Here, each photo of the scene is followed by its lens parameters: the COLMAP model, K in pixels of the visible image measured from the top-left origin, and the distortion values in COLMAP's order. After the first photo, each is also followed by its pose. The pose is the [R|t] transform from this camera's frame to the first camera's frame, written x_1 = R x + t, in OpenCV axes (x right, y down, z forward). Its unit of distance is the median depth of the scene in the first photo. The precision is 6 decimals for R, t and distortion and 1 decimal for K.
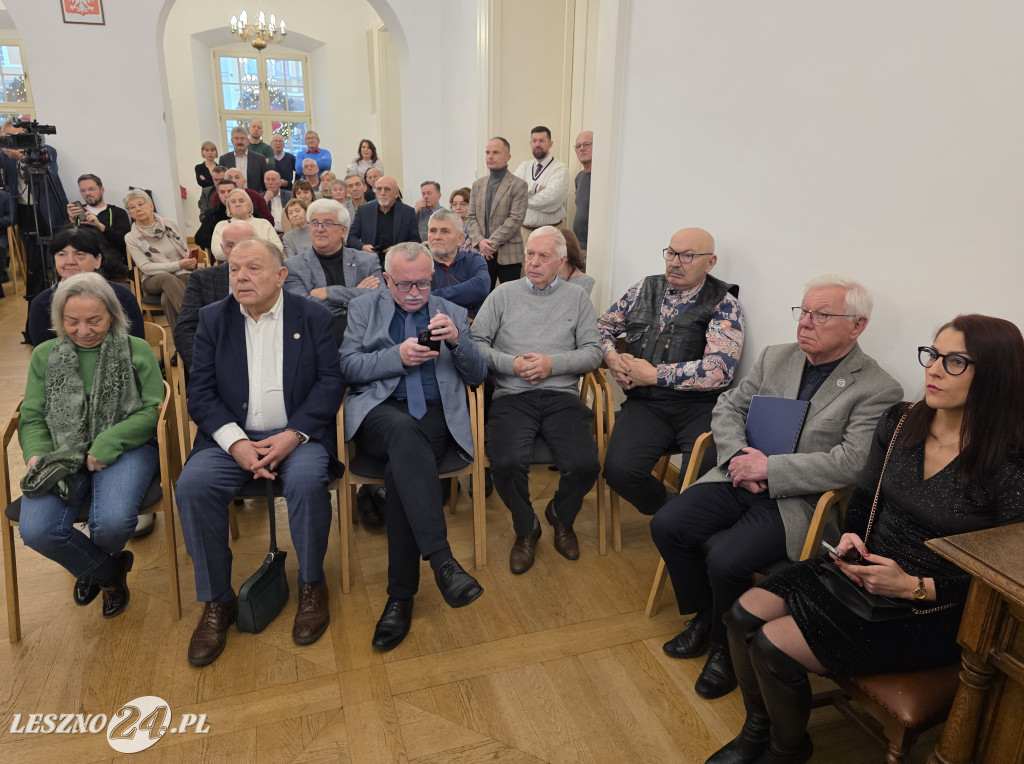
lens RADIAL K [[737.6, 0, 512.0], [0, 737.6, 382.0], [0, 0, 1]] dist [0.013602, -0.002156]
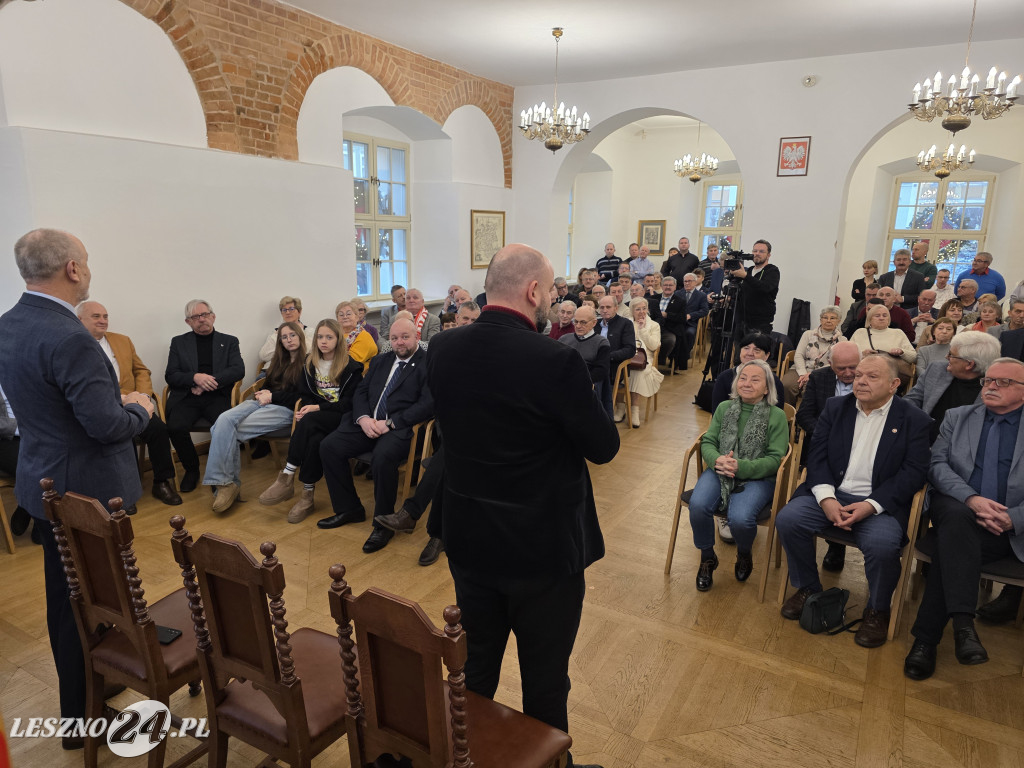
lens RADIAL K [[737.6, 0, 512.0], [0, 737.6, 384.0], [0, 0, 1]] dist [0.013602, -0.002156]
pose [[0.680703, 0.153727, -0.716248, 0.158324], [-0.248125, 0.968324, -0.027983, 0.058404], [0.689258, 0.196767, 0.697284, -0.359198]]
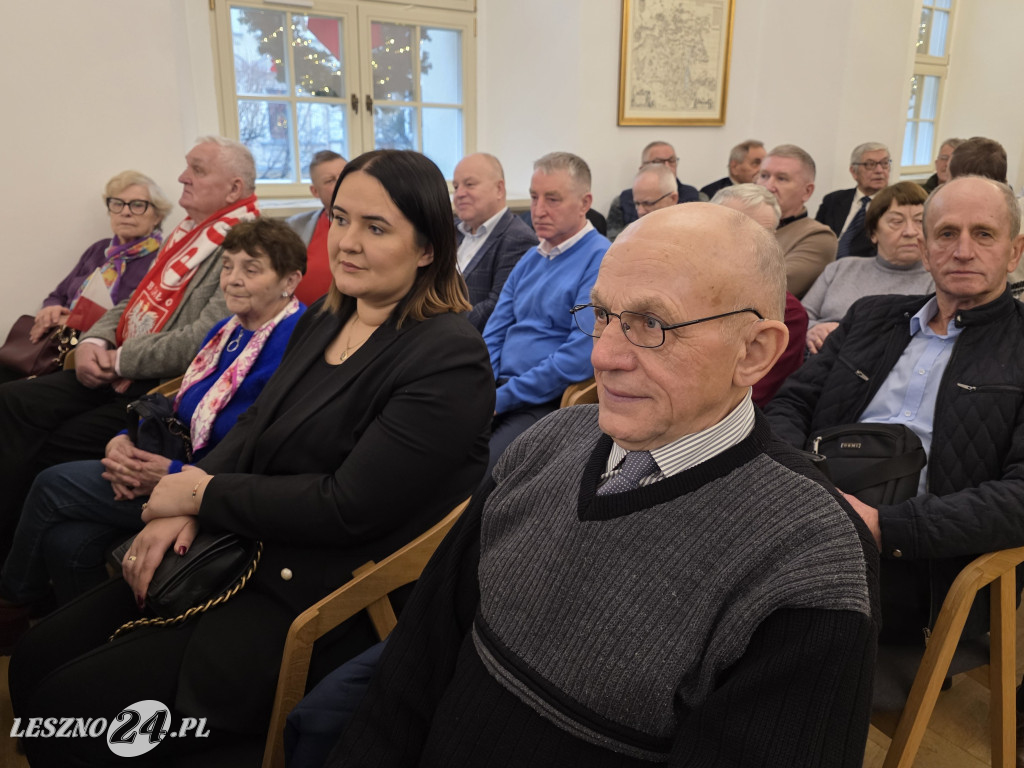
lens RADIAL K [[772.0, 0, 515.0], [0, 772.0, 340.3], [0, 0, 1]] dist [0.027312, -0.005639]
pose [[0.288636, 0.242124, -0.926318, -5.360987], [-0.312744, 0.938268, 0.147798, -1.437989], [0.904920, 0.247041, 0.346540, 6.556603]]
